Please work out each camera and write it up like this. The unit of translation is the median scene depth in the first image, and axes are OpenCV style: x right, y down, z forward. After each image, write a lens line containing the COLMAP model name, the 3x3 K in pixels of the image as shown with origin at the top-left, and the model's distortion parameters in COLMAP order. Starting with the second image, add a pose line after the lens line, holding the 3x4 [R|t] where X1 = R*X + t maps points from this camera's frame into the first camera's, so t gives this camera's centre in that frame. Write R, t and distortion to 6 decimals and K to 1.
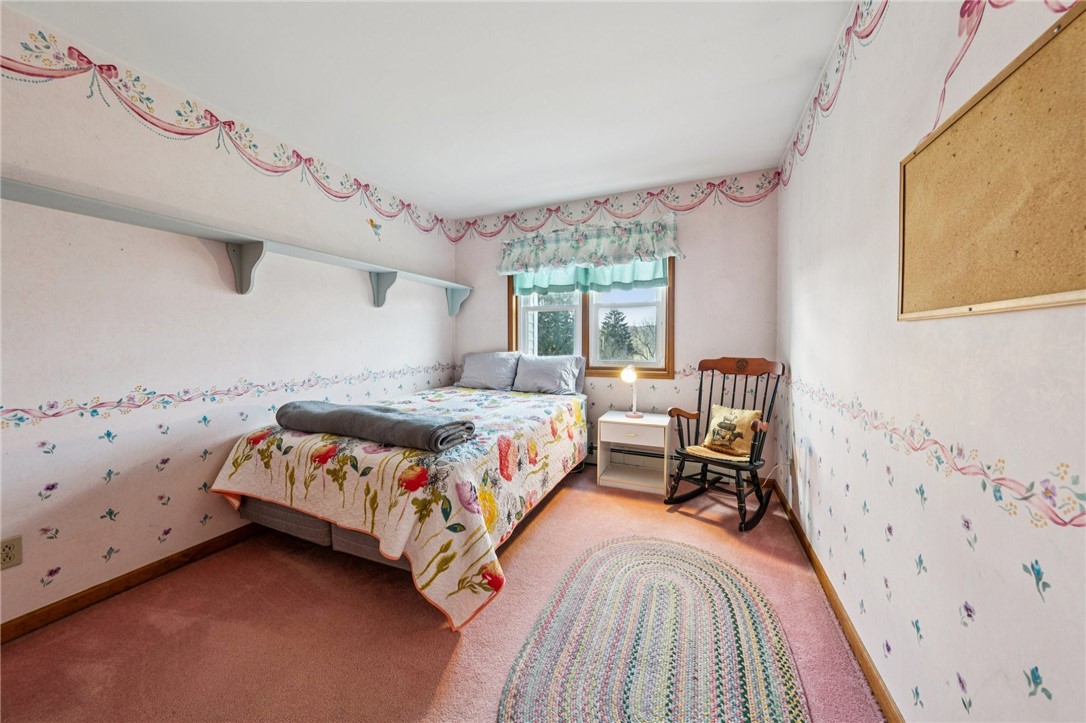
lens RADIAL K [[377.1, 0, 541.3], [0, 377.1, 345.5], [0, 0, 1]] dist [0.000056, -0.000067]
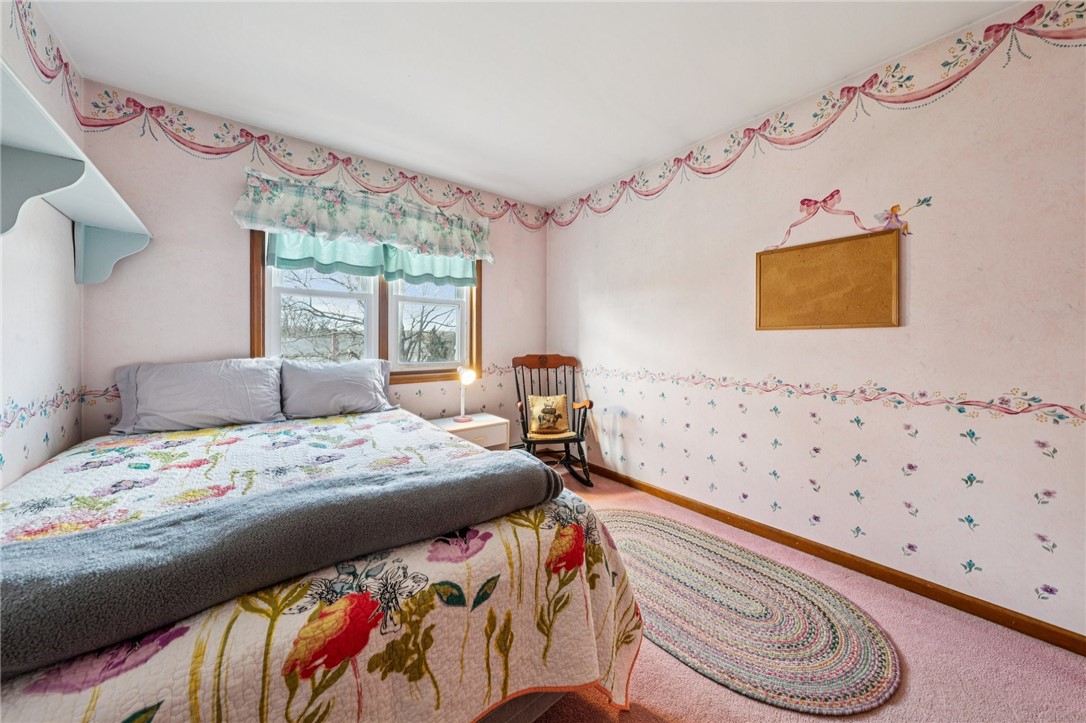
lens RADIAL K [[372.8, 0, 541.7], [0, 372.8, 342.9], [0, 0, 1]] dist [-0.001350, -0.000179]
pose [[0.467989, -0.000694, 0.883734, -0.493071], [0.009728, 0.999943, -0.004366, -0.000395], [-0.883681, 0.010641, 0.467969, 0.389667]]
